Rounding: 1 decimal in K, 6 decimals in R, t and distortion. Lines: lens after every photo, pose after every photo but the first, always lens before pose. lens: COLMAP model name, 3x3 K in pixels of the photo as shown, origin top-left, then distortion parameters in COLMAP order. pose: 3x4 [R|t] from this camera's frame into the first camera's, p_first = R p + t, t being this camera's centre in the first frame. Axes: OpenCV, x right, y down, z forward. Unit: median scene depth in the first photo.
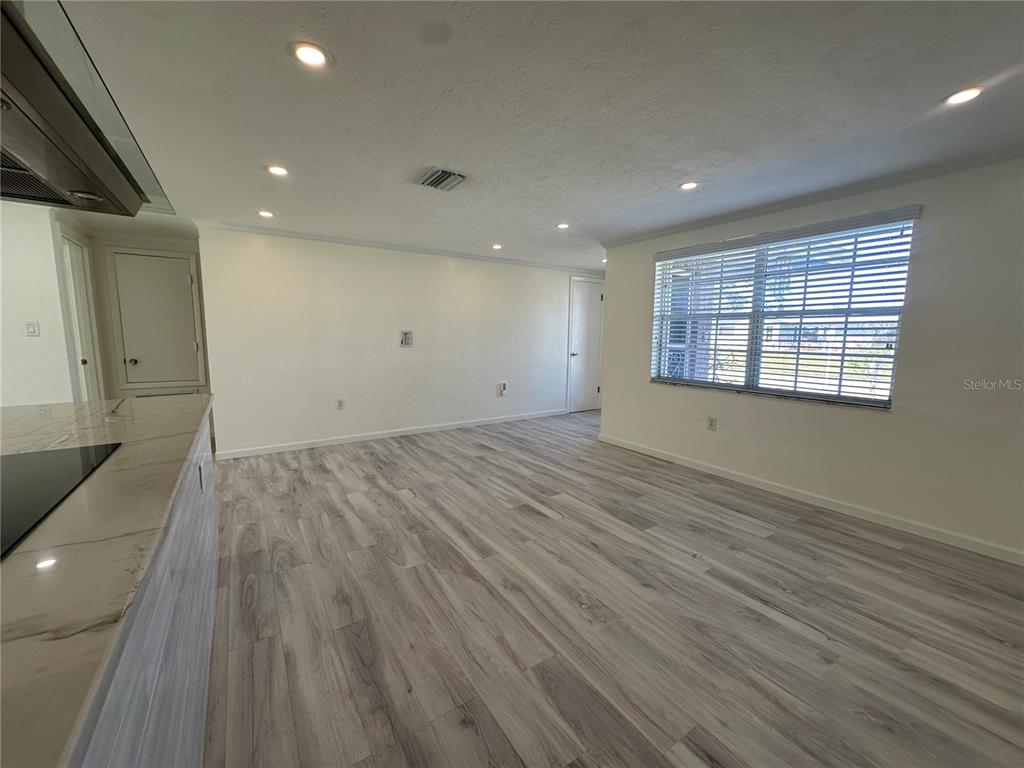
lens RADIAL K [[408.0, 0, 509.1], [0, 408.0, 383.8], [0, 0, 1]] dist [-0.002084, 0.000308]
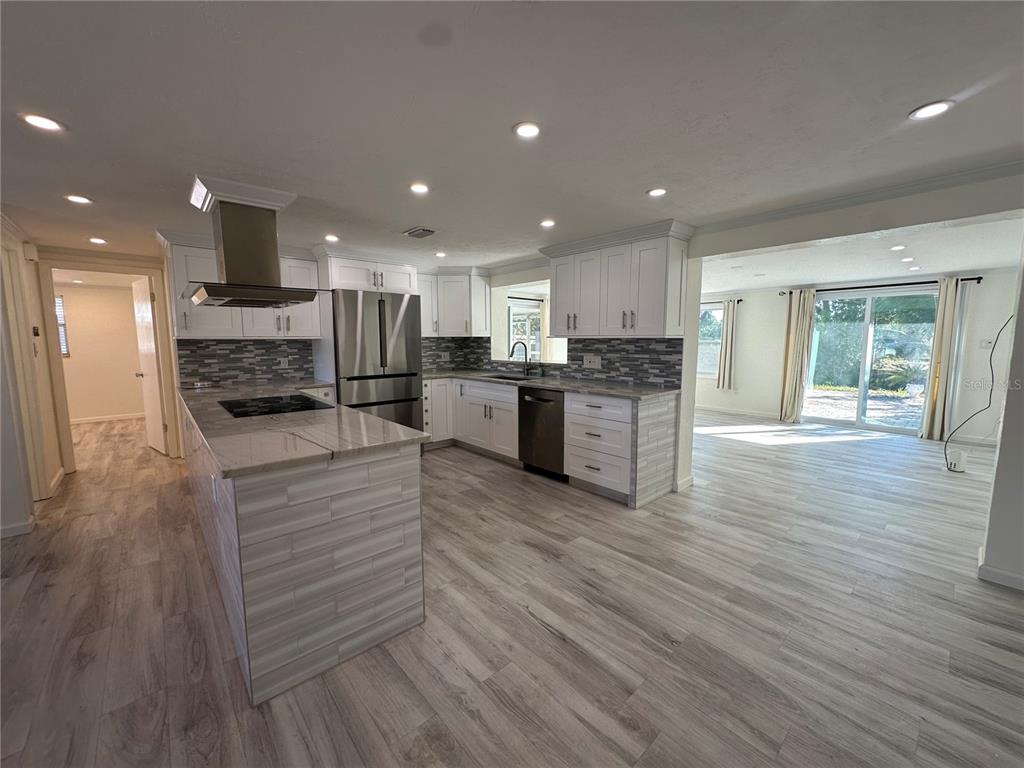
lens RADIAL K [[408.0, 0, 511.4], [0, 408.0, 383.7], [0, 0, 1]] dist [-0.002084, 0.000308]
pose [[-0.990137, 0.011443, -0.139636, -0.773504], [-0.020730, 0.973724, 0.226786, -0.183329], [0.138562, 0.227443, -0.963883, 1.171411]]
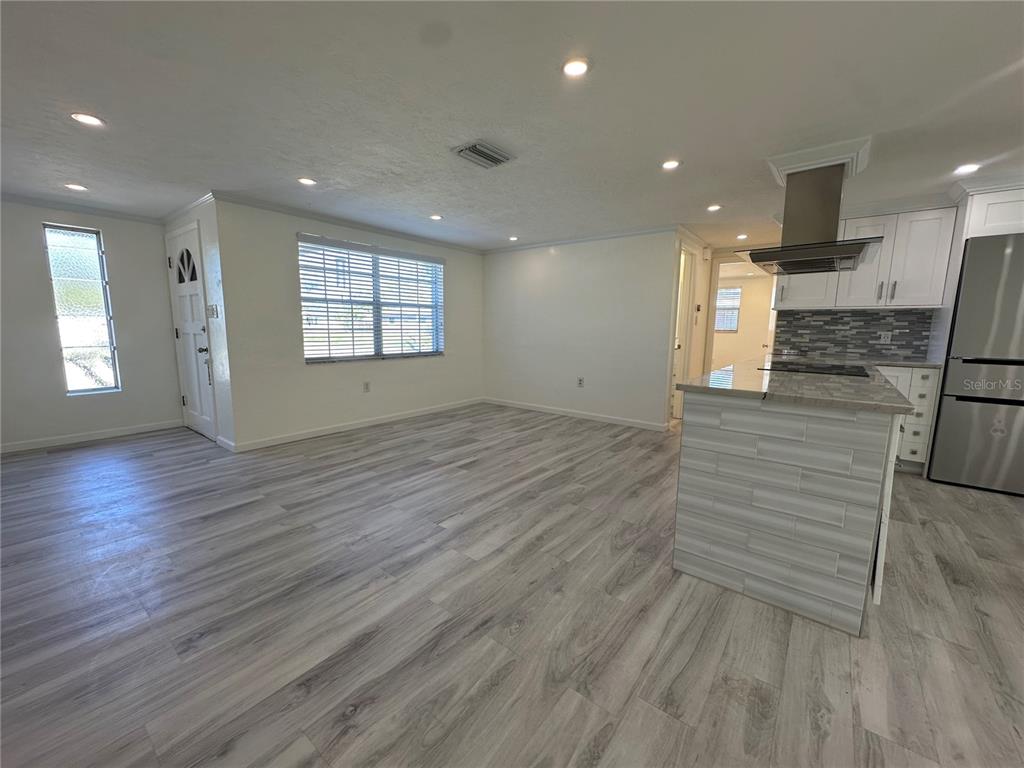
lens RADIAL K [[408.0, 0, 512.4], [0, 408.0, 384.2], [0, 0, 1]] dist [-0.002084, 0.000308]
pose [[-0.311430, -0.144434, 0.939228, -1.021974], [0.102236, 0.977552, 0.184227, -0.120625], [-0.944753, 0.153397, -0.289673, 1.130806]]
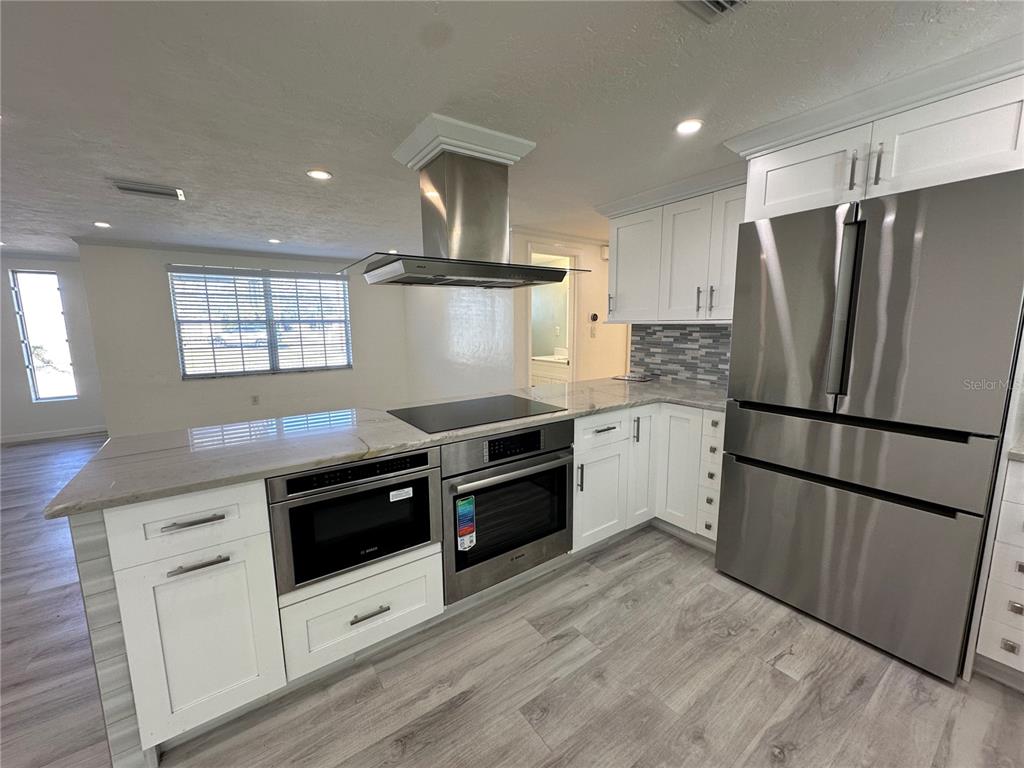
lens RADIAL K [[408.0, 0, 511.7], [0, 408.0, 382.8], [0, 0, 1]] dist [-0.002084, 0.000308]
pose [[-0.035259, -0.150170, 0.988031, -1.075316], [0.130660, 0.979467, 0.153531, -0.071025], [-0.990800, 0.134510, -0.014914, 0.181704]]
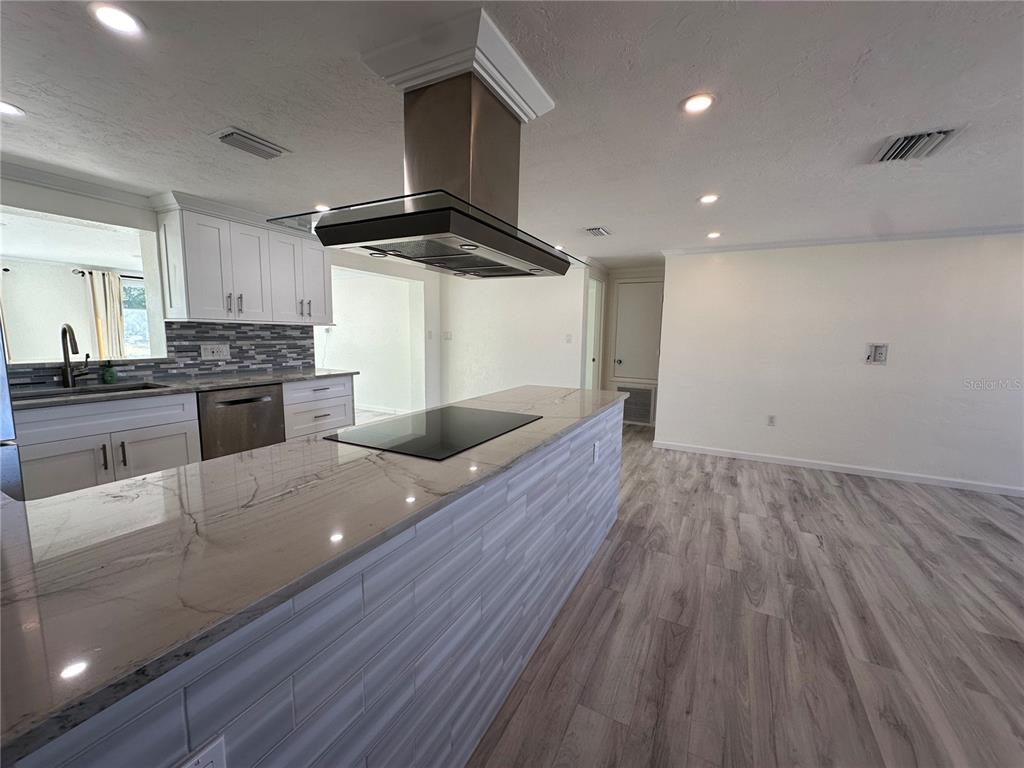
lens RADIAL K [[408.0, 0, 514.2], [0, 408.0, 382.7], [0, 0, 1]] dist [-0.002084, 0.000308]
pose [[0.483412, 0.106446, -0.868897, 0.155217], [-0.119378, 0.991323, 0.055028, -0.024738], [0.867215, 0.077125, 0.491925, 0.035410]]
